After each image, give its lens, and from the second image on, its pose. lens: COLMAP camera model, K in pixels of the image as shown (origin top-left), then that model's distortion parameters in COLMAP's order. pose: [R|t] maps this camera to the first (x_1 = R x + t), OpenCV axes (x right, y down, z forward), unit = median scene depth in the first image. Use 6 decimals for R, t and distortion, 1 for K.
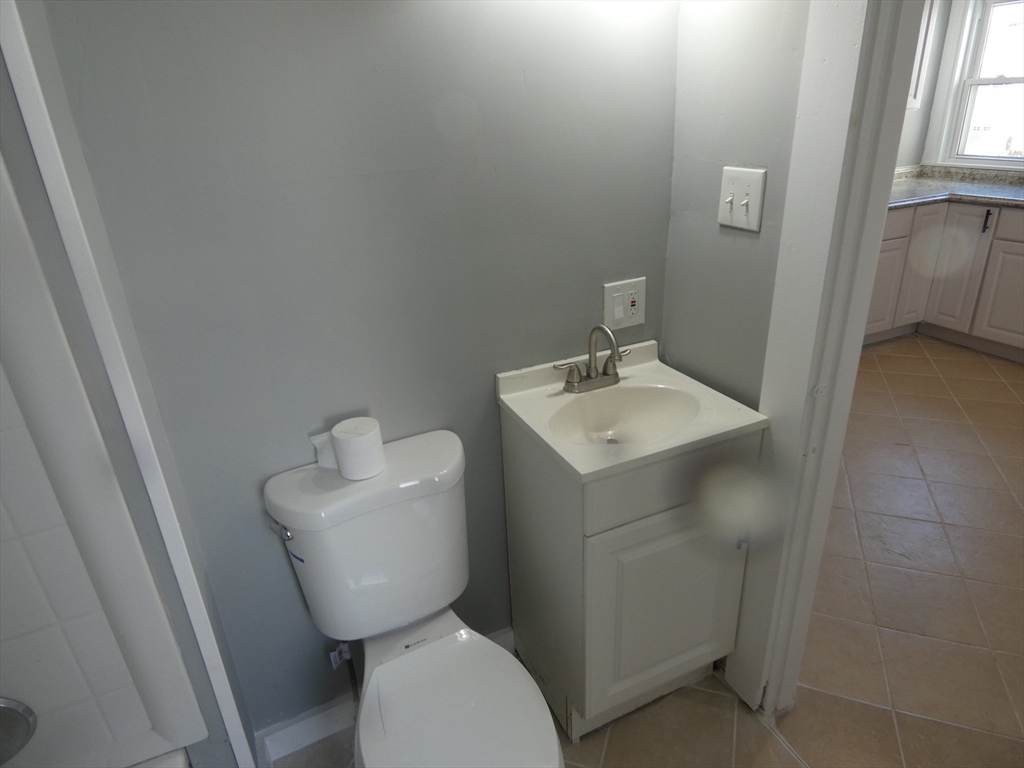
lens RADIAL K [[610.6, 0, 497.9], [0, 610.6, 381.6], [0, 0, 1]] dist [-0.023403, -0.002311]
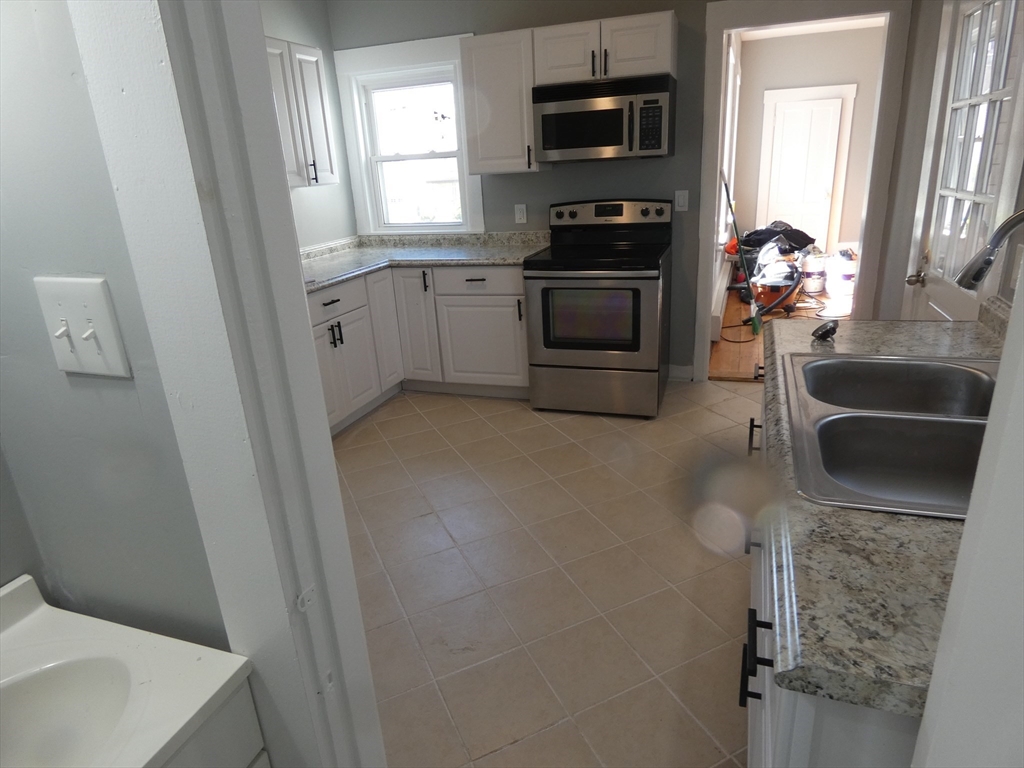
lens RADIAL K [[628.1, 0, 512.0], [0, 628.1, 384.0], [0, 0, 1]] dist [-0.000102, -0.000584]
pose [[0.685582, -0.223905, 0.692708, 0.085396], [0.307205, 0.951637, 0.003554, -0.042622], [-0.660002, 0.210367, 0.721210, 0.104940]]
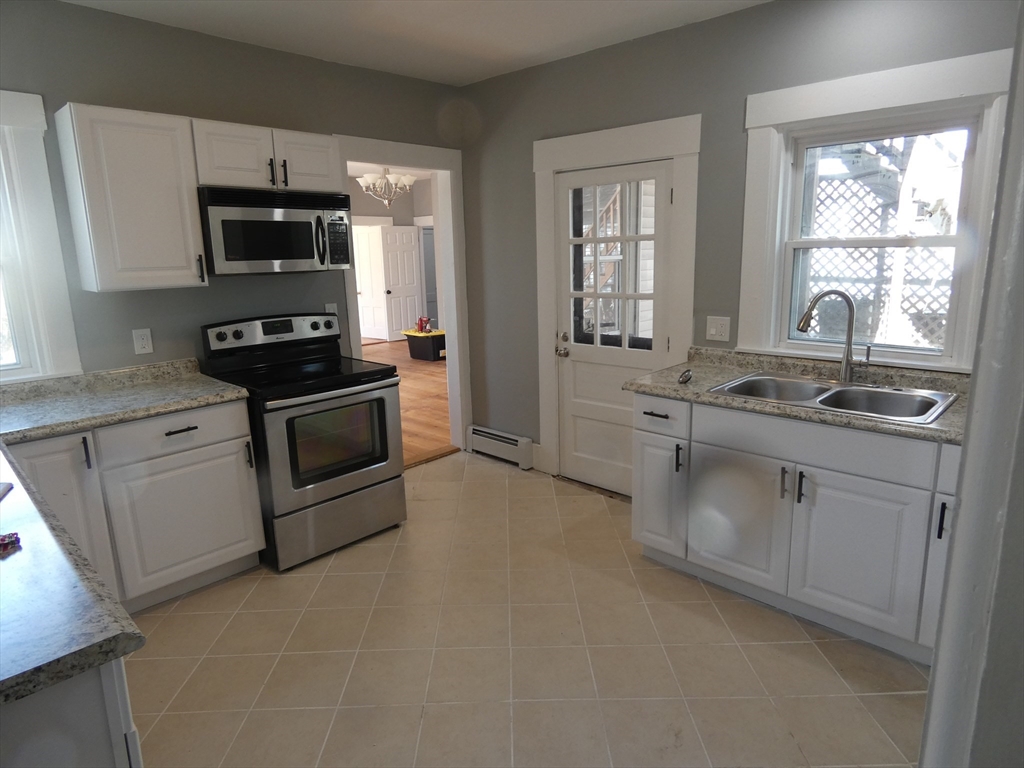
lens RADIAL K [[628.1, 0, 512.0], [0, 628.1, 384.0], [0, 0, 1]] dist [-0.000102, -0.000584]
pose [[-0.396448, -0.123473, 0.909716, -0.022653], [0.410550, 0.862466, 0.295975, -0.333167], [-0.821144, 0.490822, -0.291231, 0.736782]]
